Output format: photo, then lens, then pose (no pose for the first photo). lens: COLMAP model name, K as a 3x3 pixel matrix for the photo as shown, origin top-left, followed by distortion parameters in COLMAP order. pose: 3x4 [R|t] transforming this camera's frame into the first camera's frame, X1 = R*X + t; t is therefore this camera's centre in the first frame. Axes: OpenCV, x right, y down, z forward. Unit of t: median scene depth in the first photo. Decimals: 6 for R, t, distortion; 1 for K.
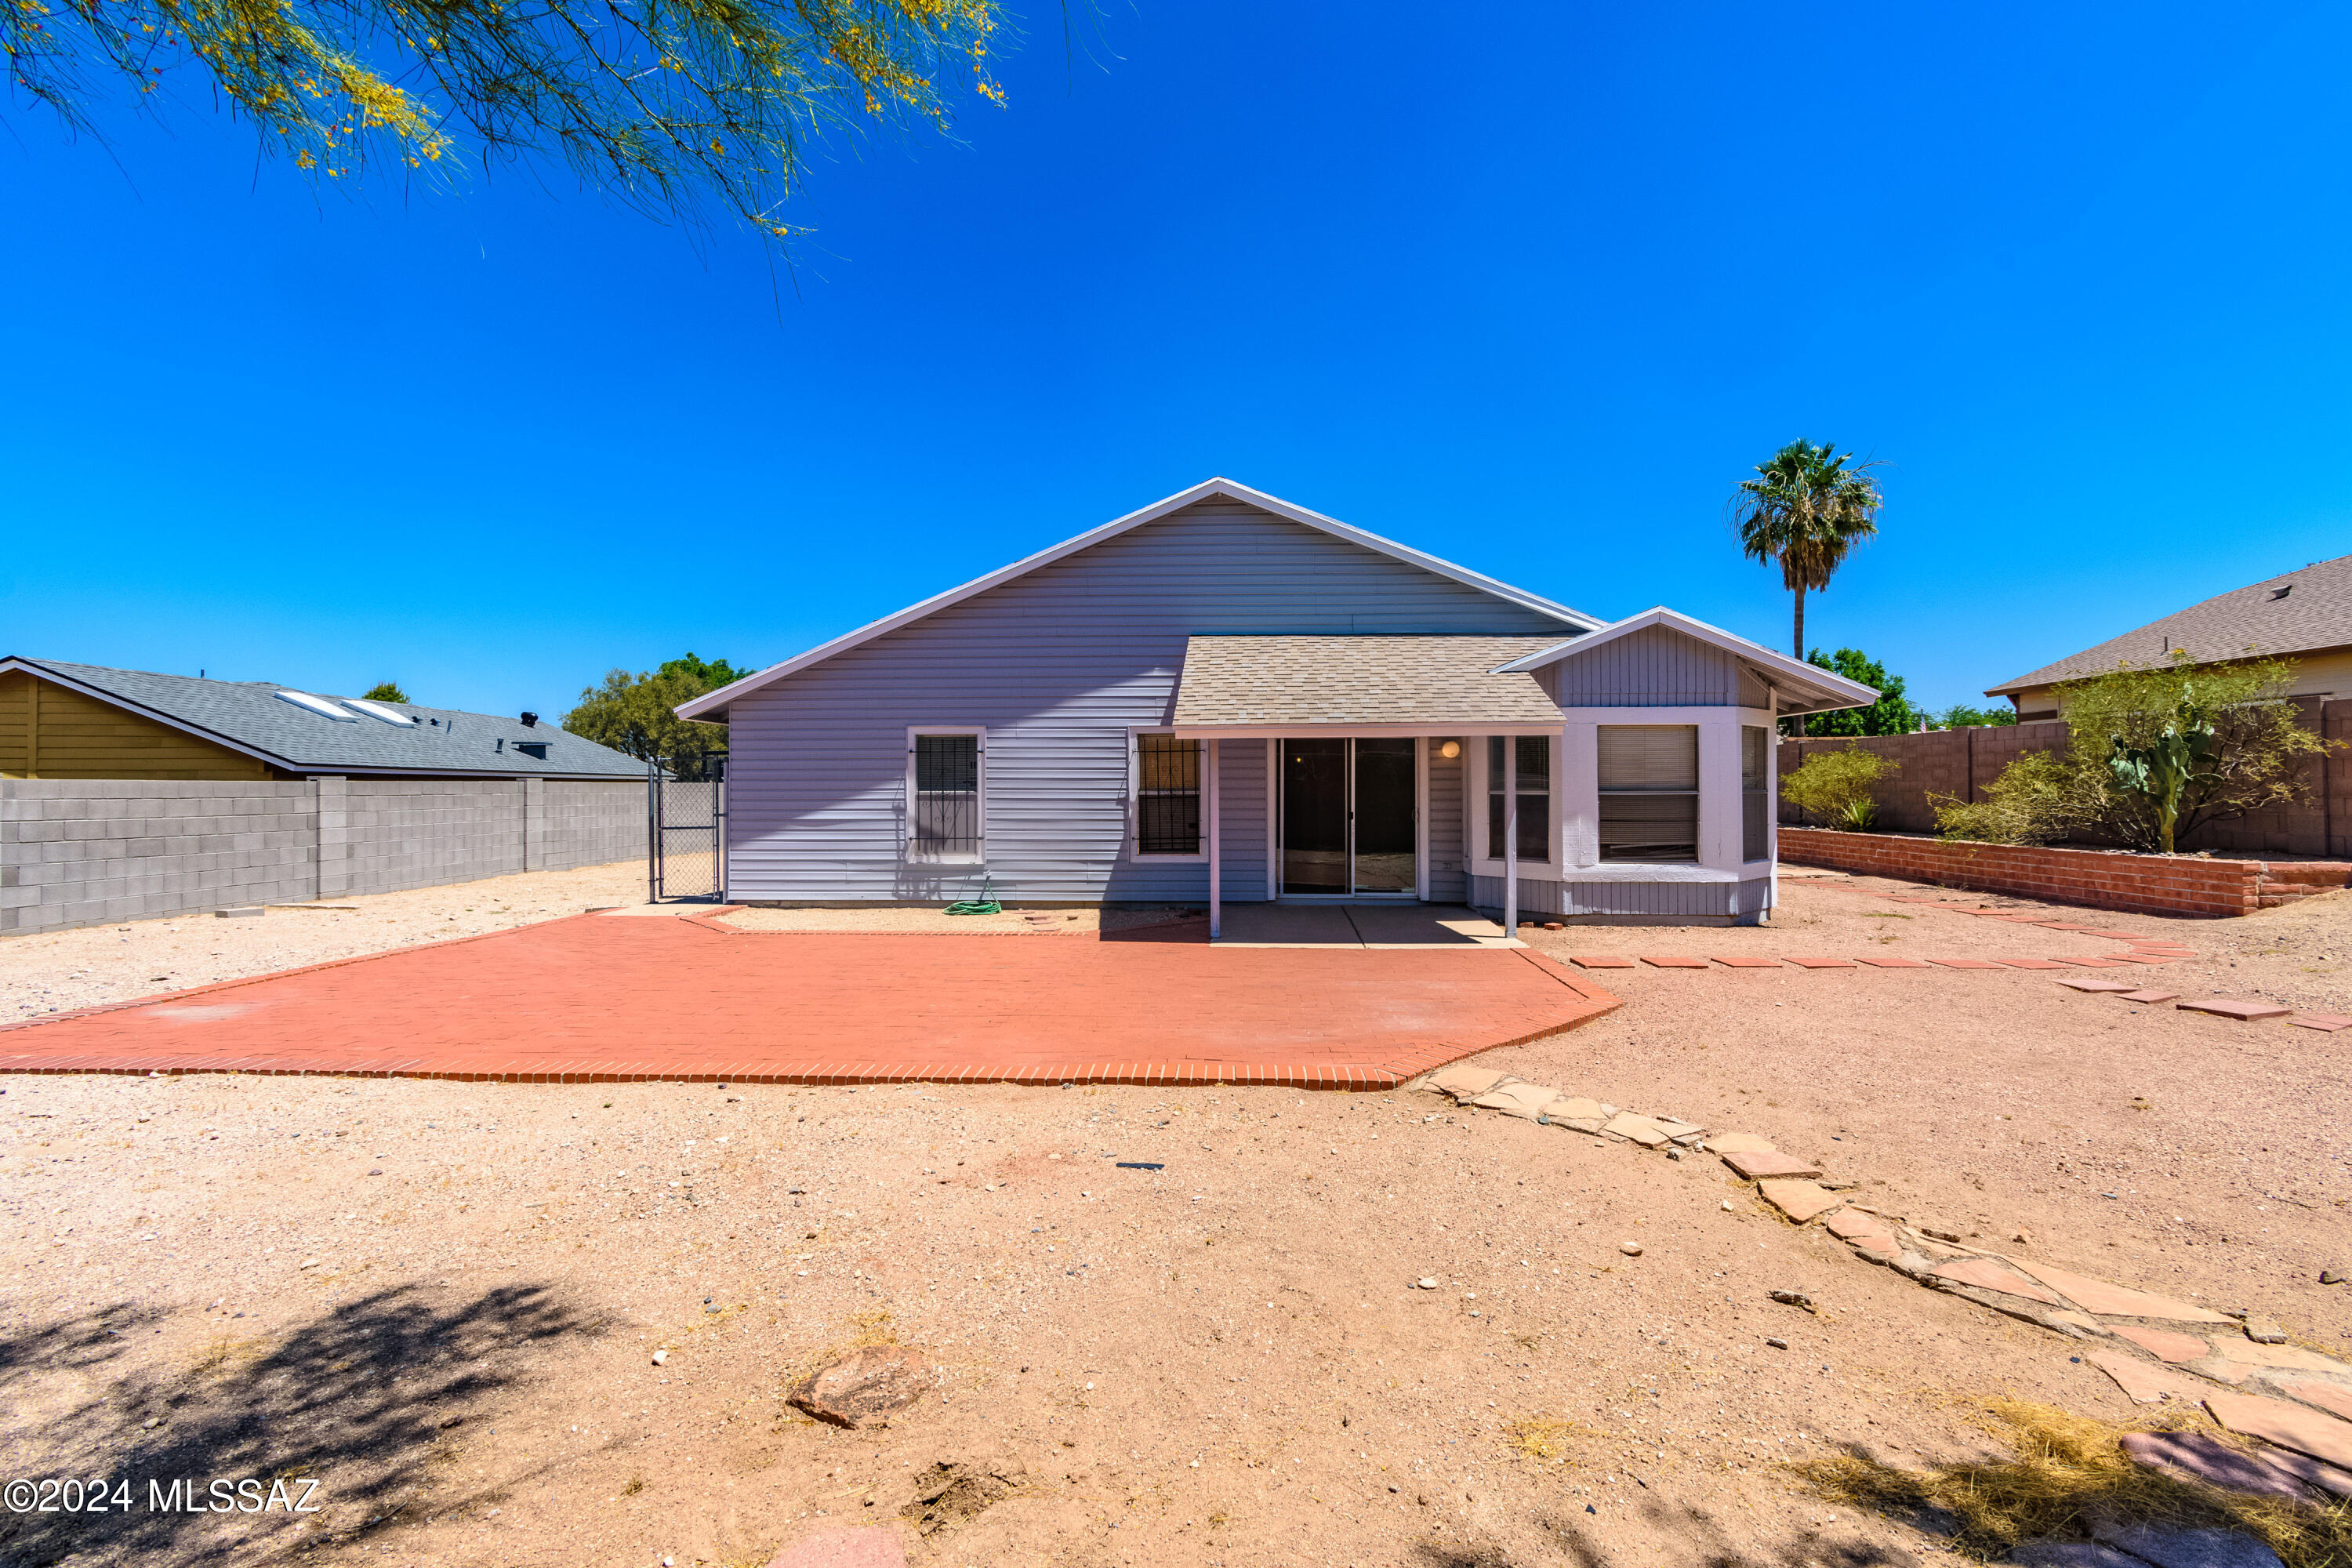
lens RADIAL K [[1058.8, 0, 1184.2], [0, 1058.8, 780.0], [0, 0, 1]] dist [0.005752, -0.002521]
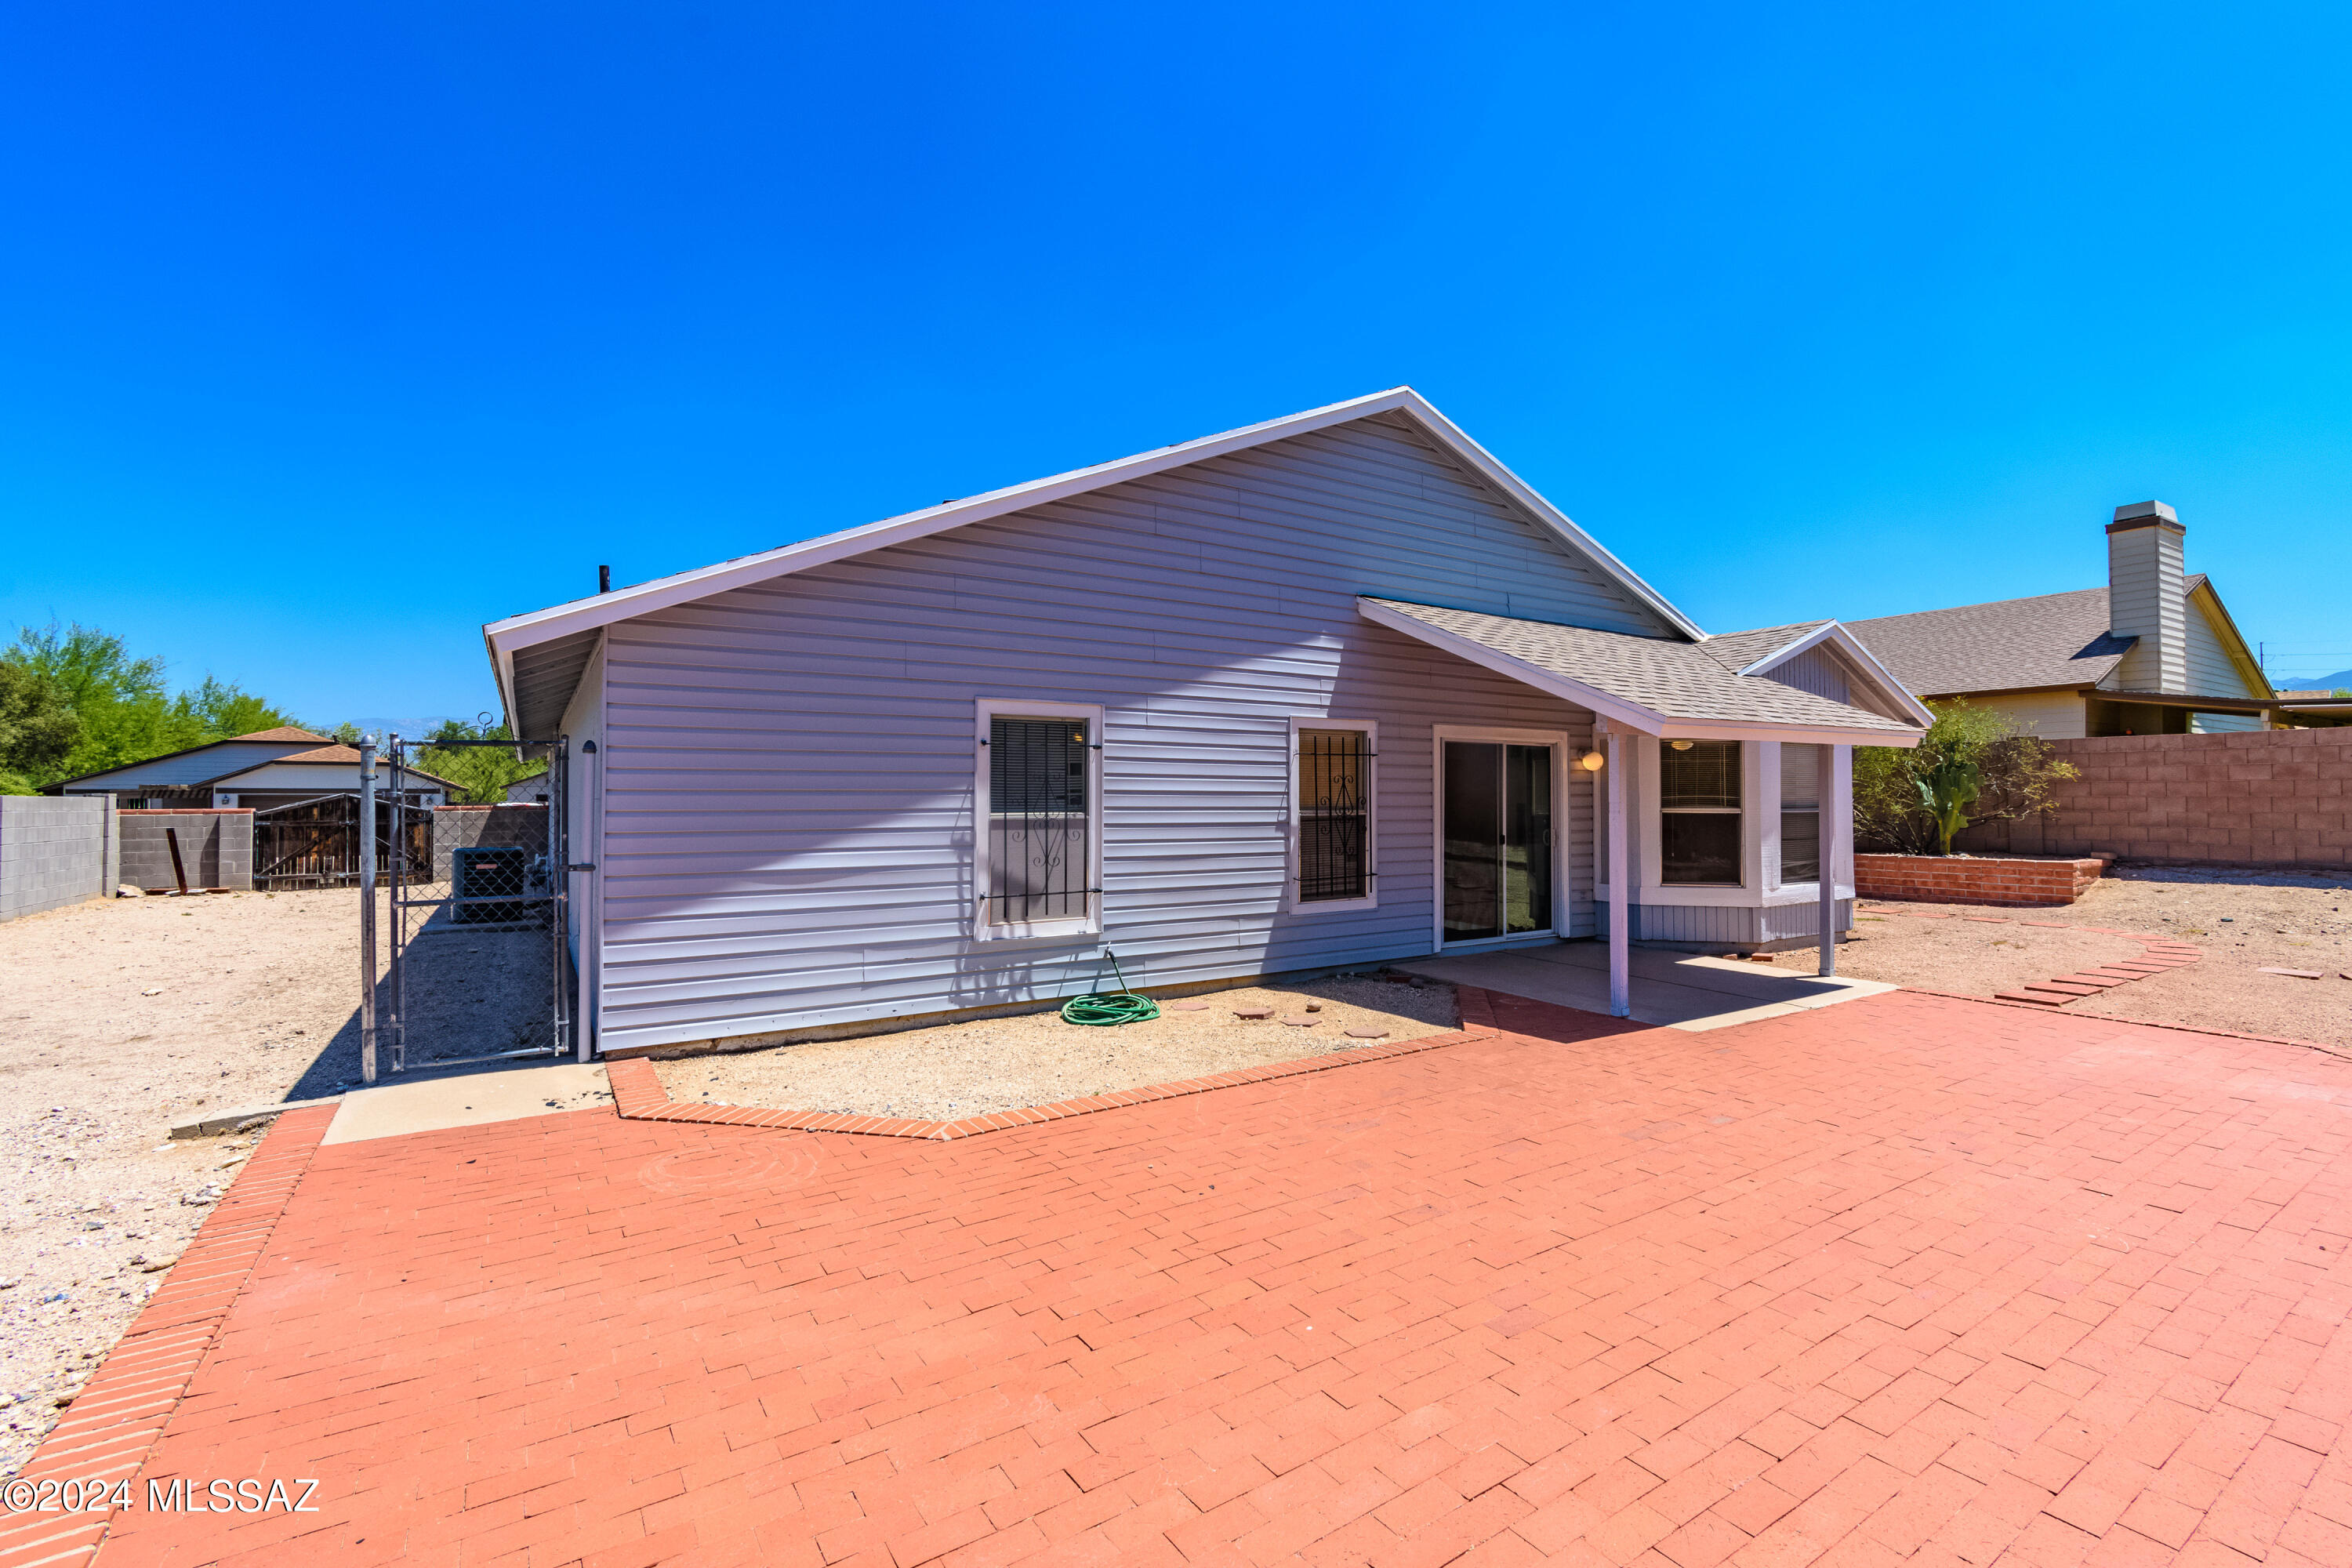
lens RADIAL K [[1058.8, 0, 1194.1], [0, 1058.8, 782.1], [0, 0, 1]] dist [0.005752, -0.002521]
pose [[0.800063, 0.010672, 0.599821, -0.513491], [-0.003880, 0.999913, -0.012615, 0.000698], [-0.599904, 0.007766, 0.800035, 0.486035]]
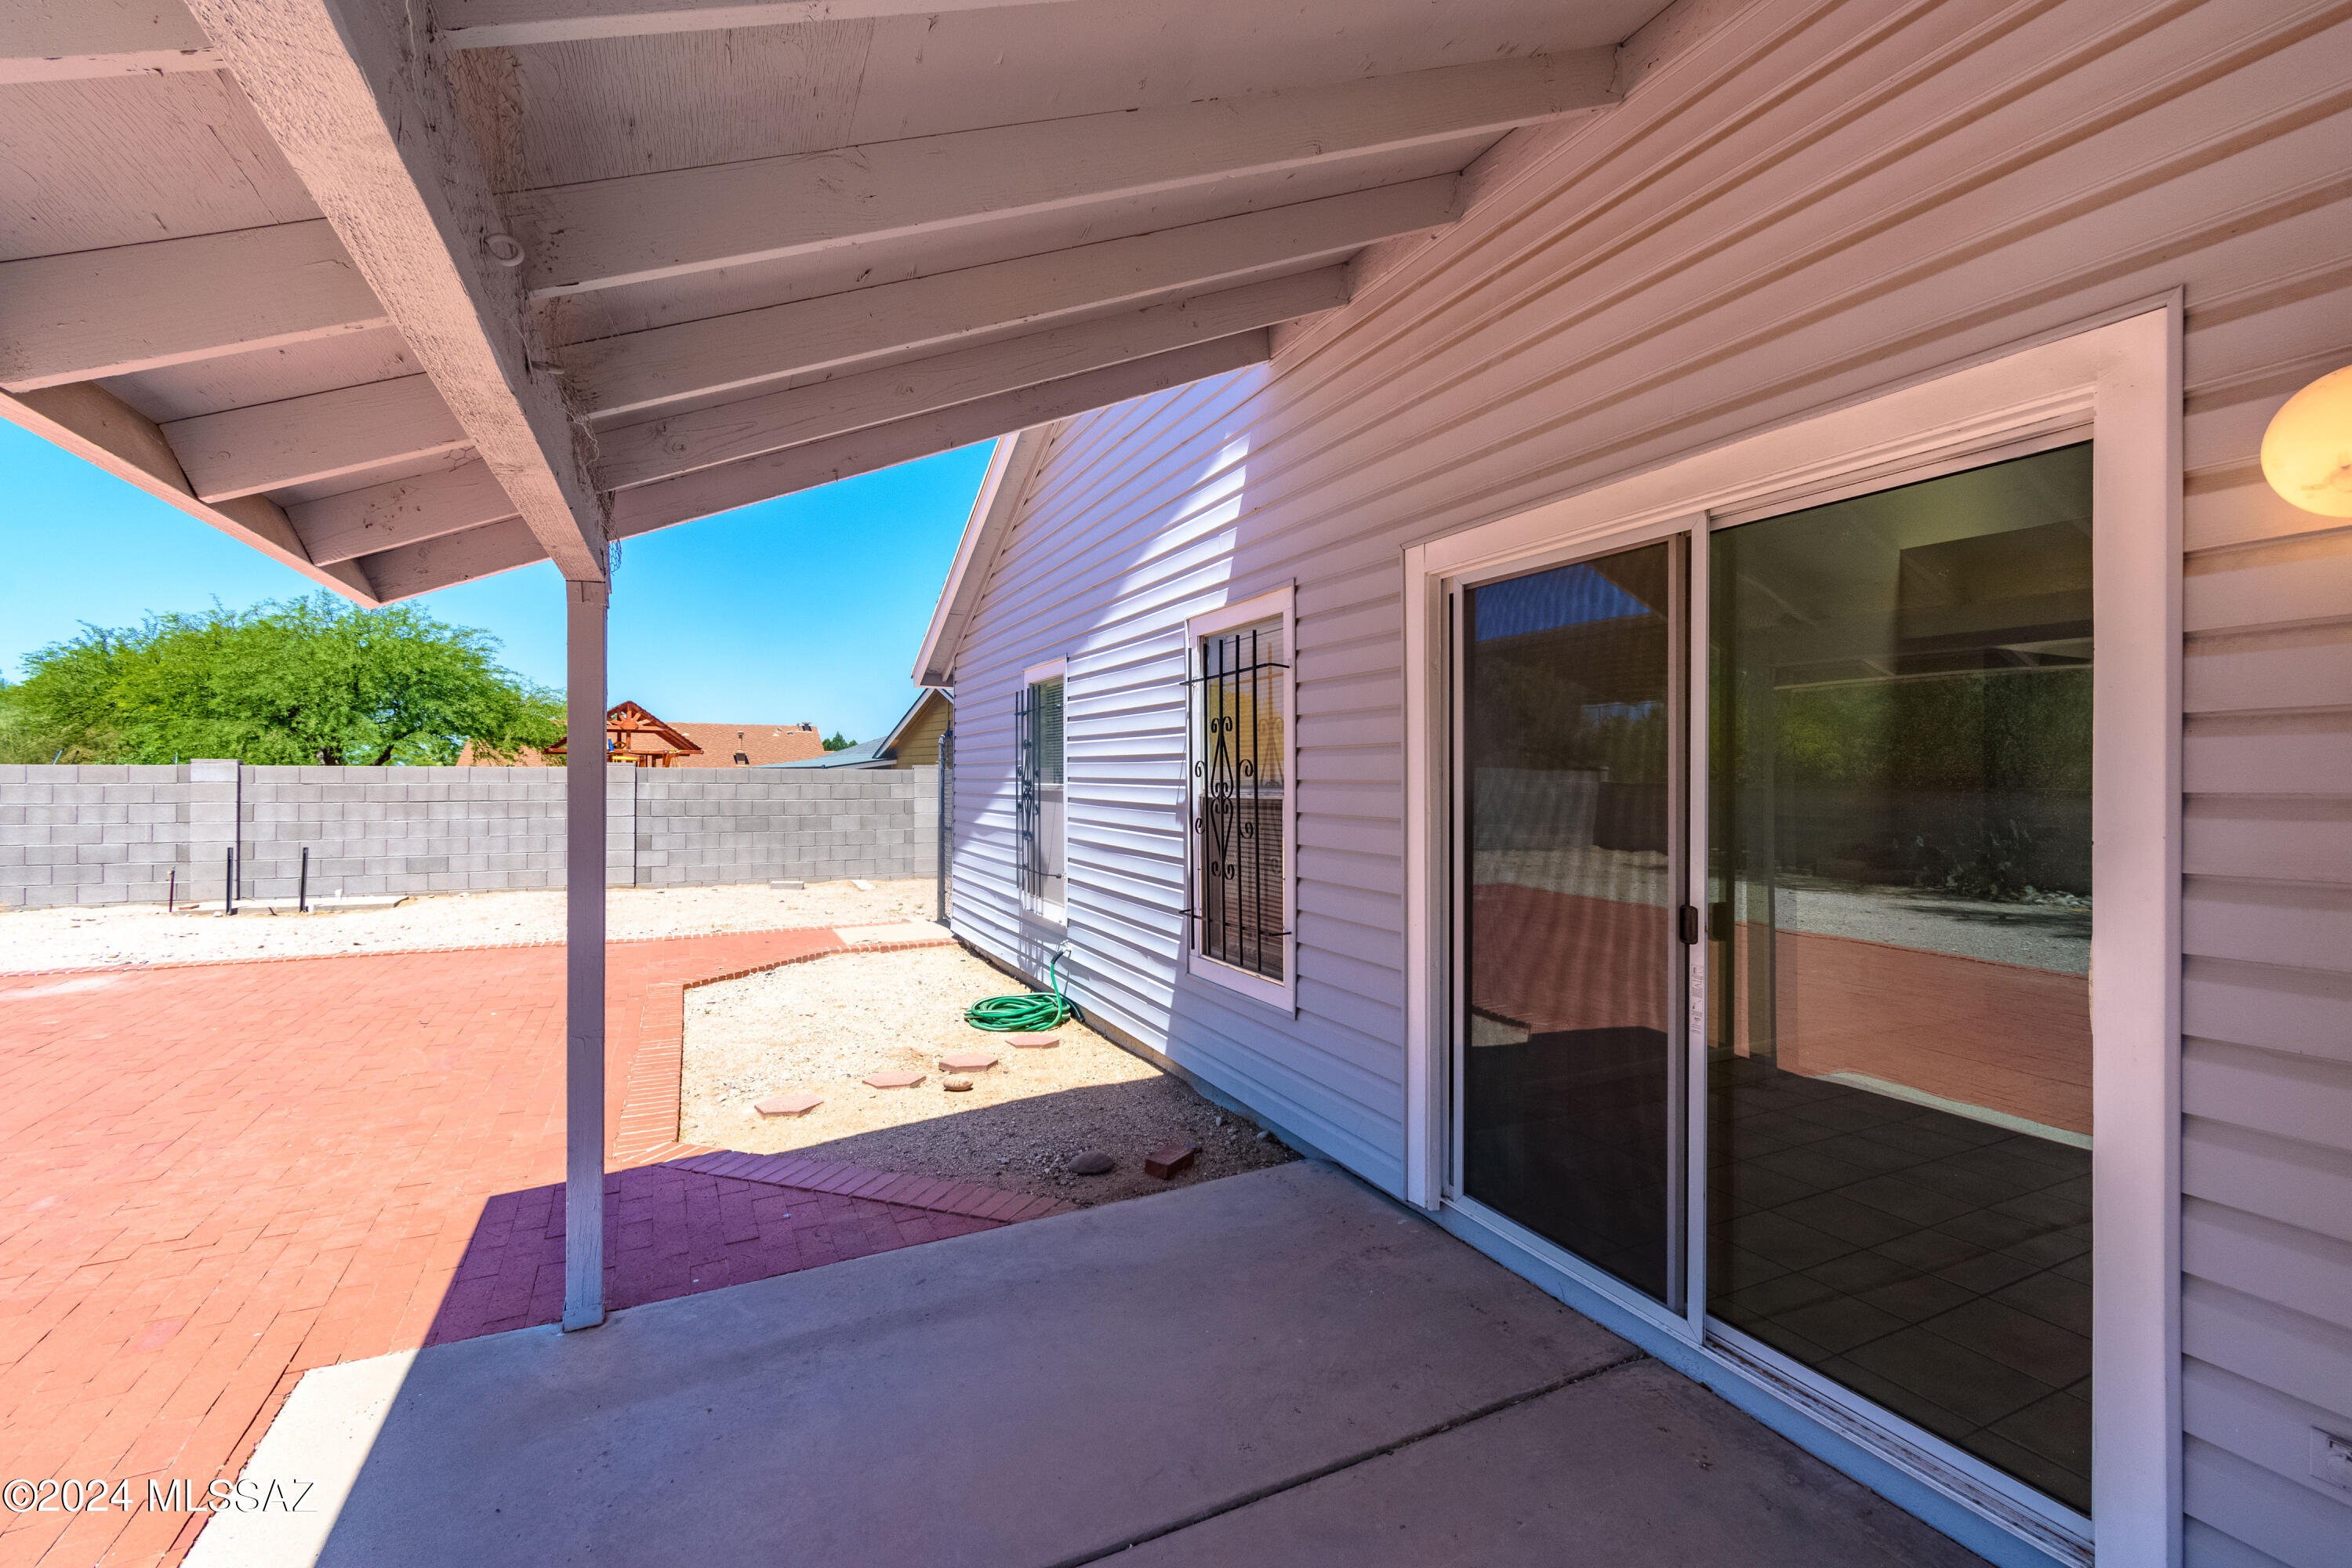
lens RADIAL K [[1058.8, 0, 1166.4], [0, 1058.8, 780.1], [0, 0, 1]] dist [0.005752, -0.002521]
pose [[0.463977, 0.006138, -0.885826, 0.284936], [0.003353, 0.999957, 0.008685, 0.004506], [0.885841, -0.007000, 0.463936, 0.810936]]
